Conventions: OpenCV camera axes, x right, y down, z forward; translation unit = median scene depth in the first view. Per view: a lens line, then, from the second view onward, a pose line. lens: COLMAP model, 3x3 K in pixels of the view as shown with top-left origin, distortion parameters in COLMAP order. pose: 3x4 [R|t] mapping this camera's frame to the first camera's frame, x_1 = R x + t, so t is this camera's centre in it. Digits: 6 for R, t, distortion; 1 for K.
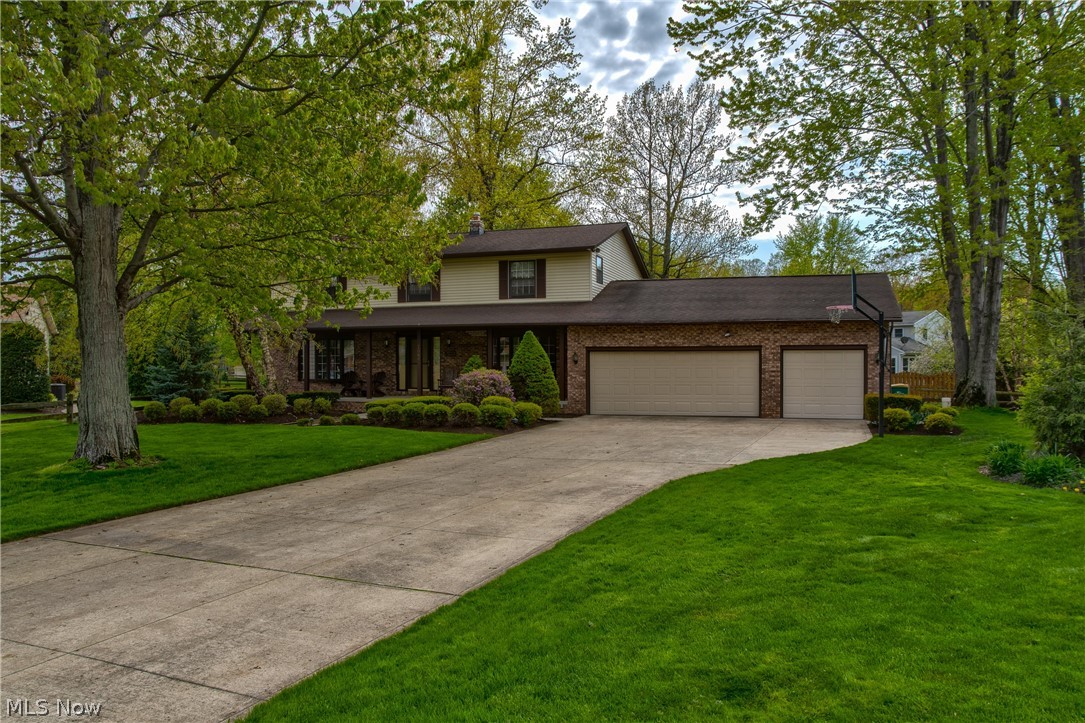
lens RADIAL K [[820.3, 0, 542.5], [0, 820.3, 361.5], [0, 0, 1]] dist [-0.123006, 0.121593]
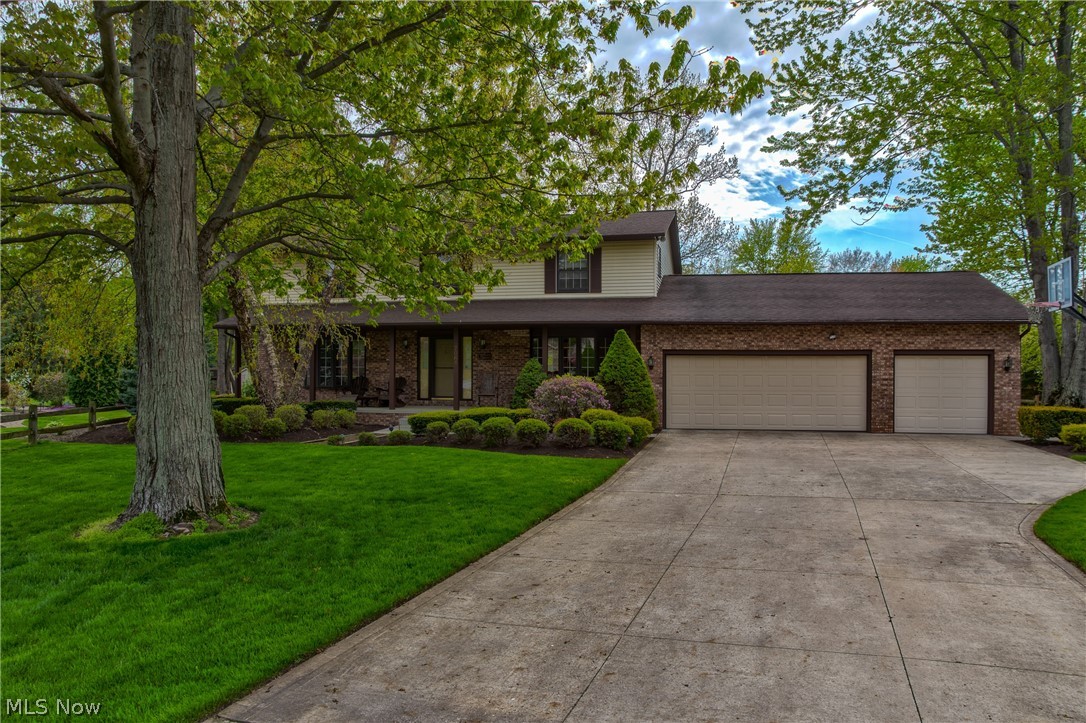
lens RADIAL K [[821.1, 0, 543.0], [0, 821.1, 361.5], [0, 0, 1]] dist [-0.123006, 0.121593]
pose [[0.993485, 0.007003, 0.113744, -0.175724], [-0.006398, 0.999963, -0.005678, 0.000196], [-0.113779, 0.004913, 0.993494, 0.170158]]
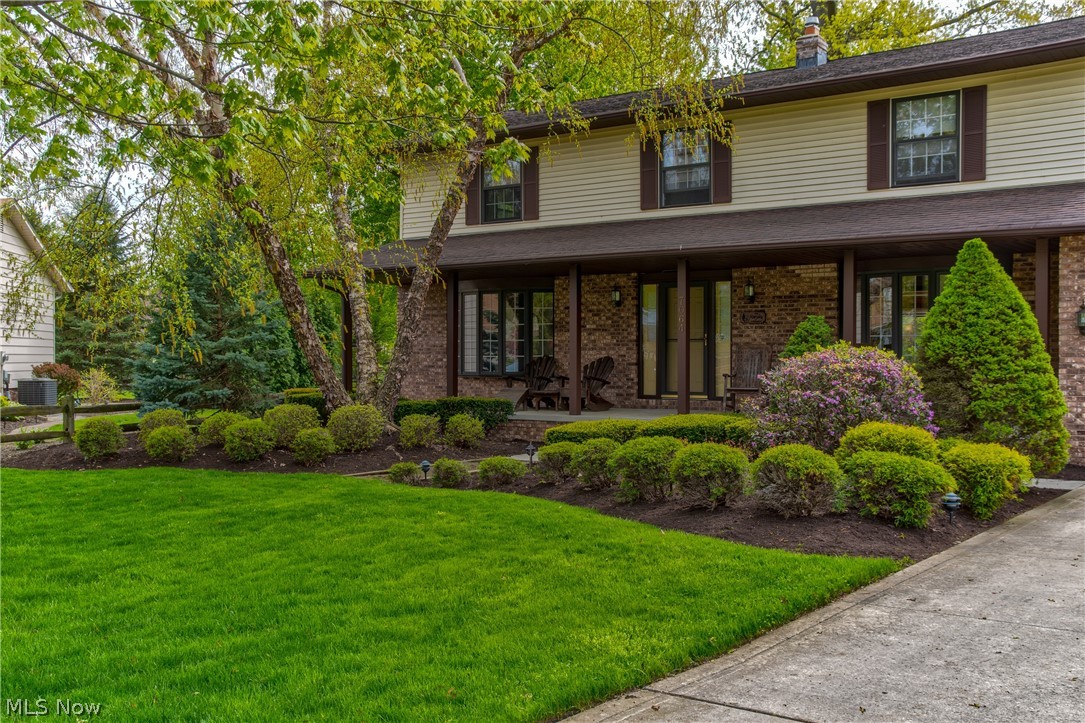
lens RADIAL K [[1117.7, 0, 542.5], [0, 1117.7, 361.5], [0, 0, 1]] dist [-0.000037, 0.011193]
pose [[0.954799, 0.003051, -0.297236, -0.047396], [-0.000450, 0.999961, 0.008817, 0.011058], [0.297252, -0.008284, 0.954763, 0.442803]]
